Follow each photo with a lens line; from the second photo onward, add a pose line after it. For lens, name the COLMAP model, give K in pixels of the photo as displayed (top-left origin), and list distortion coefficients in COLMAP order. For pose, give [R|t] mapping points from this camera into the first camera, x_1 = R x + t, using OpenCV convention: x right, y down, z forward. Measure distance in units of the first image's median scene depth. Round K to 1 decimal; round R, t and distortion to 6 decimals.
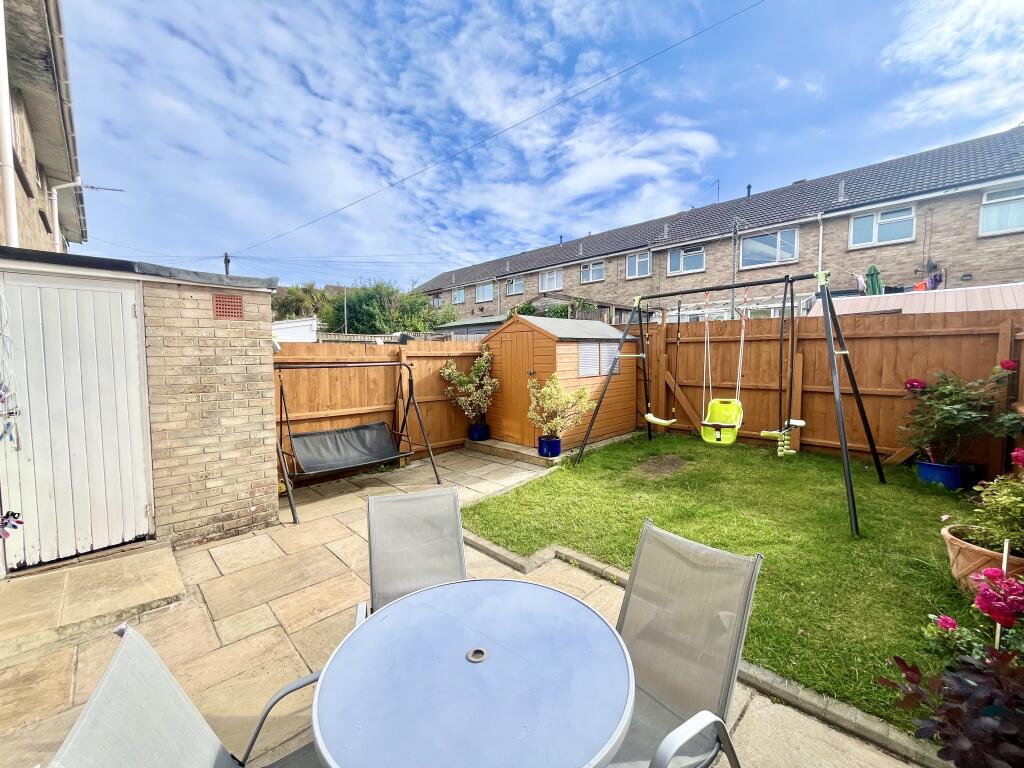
lens RADIAL K [[416.6, 0, 510.6], [0, 416.6, 385.1], [0, 0, 1]] dist [0.000230, -0.000327]
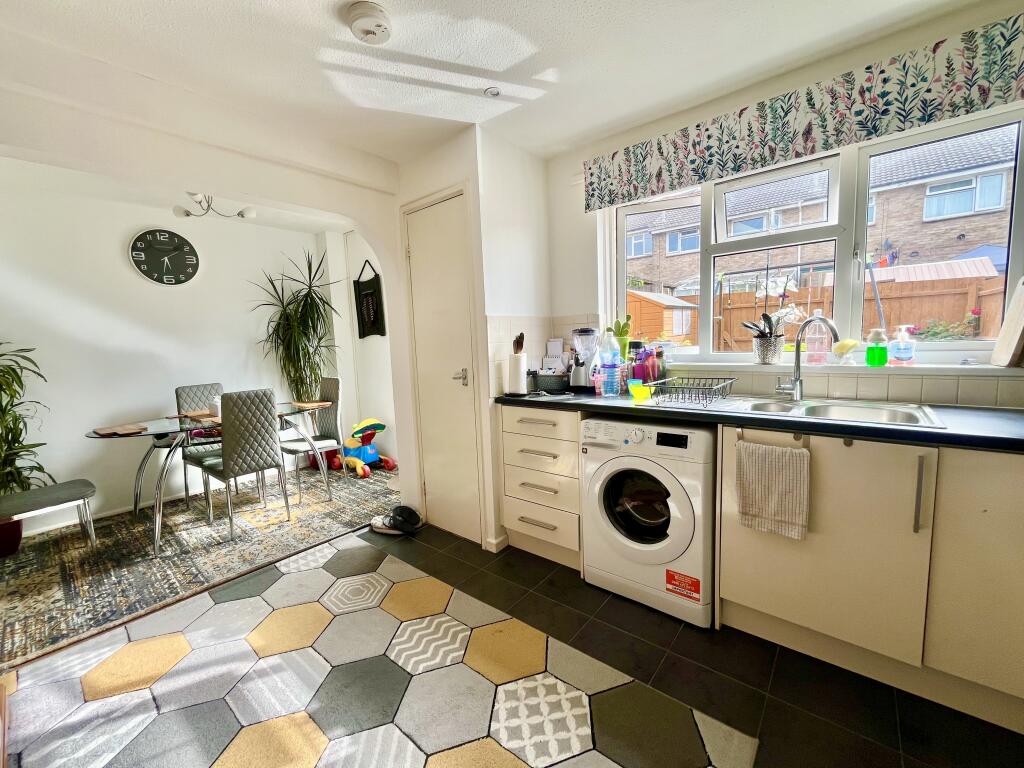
lens RADIAL K [[416.6, 0, 511.4], [0, 416.6, 383.2], [0, 0, 1]] dist [0.000230, -0.000327]
pose [[0.994008, -0.043950, 0.100078, -0.268637], [0.039997, 0.998351, 0.041169, 0.031659], [-0.101722, -0.036919, 0.994128, -0.147997]]
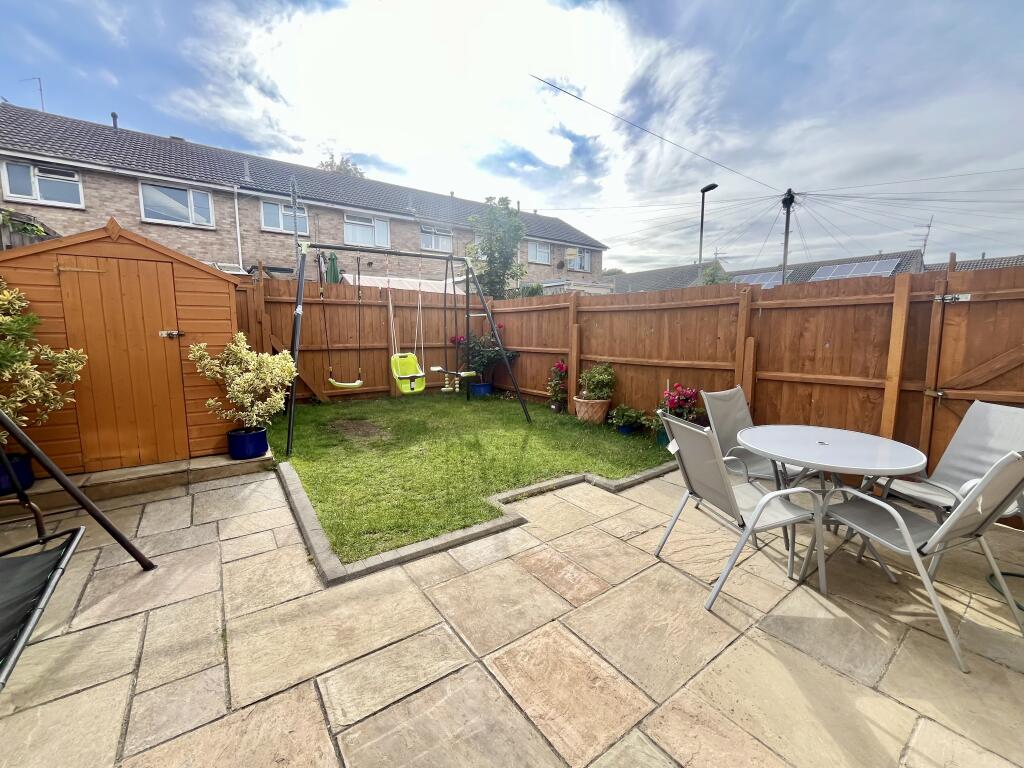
lens RADIAL K [[416.6, 0, 508.6], [0, 416.6, 380.2], [0, 0, 1]] dist [0.000230, -0.000327]
pose [[0.153350, -0.110320, 0.981995, -0.253645], [0.069426, 0.992496, 0.100658, 0.004217], [-0.985730, 0.052740, 0.159858, 0.242894]]
